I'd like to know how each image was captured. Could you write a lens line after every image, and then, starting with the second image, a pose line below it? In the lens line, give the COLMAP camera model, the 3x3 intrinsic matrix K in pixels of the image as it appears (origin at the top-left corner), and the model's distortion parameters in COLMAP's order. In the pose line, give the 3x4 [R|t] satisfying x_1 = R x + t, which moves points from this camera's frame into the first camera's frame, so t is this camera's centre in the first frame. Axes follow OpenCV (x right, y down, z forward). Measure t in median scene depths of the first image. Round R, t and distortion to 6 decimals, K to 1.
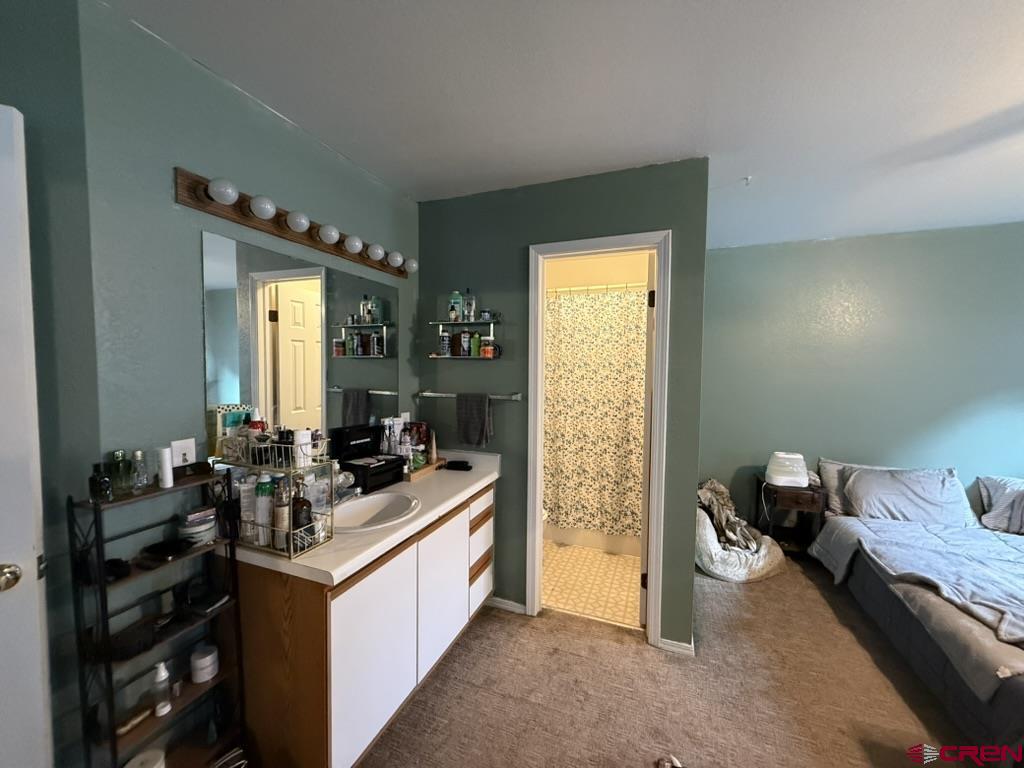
lens RADIAL K [[404.2, 0, 509.3], [0, 404.2, 384.8], [0, 0, 1]] dist [0.002551, 0.000110]
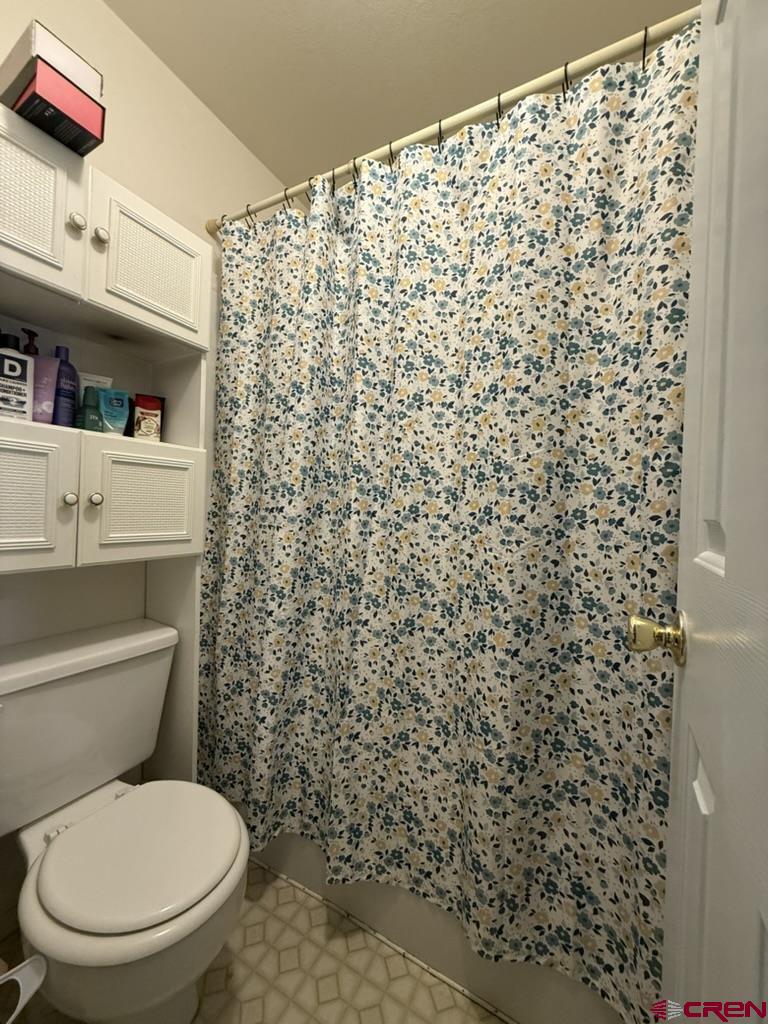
lens RADIAL K [[404.2, 0, 387.8], [0, 404.2, 509.6], [0, 0, 1]] dist [0.002551, 0.000110]
pose [[0.991843, 0.029602, -0.123980, 0.203380], [-0.035994, 0.998119, -0.049637, 0.086216], [0.122277, 0.053694, 0.991043, 0.697010]]
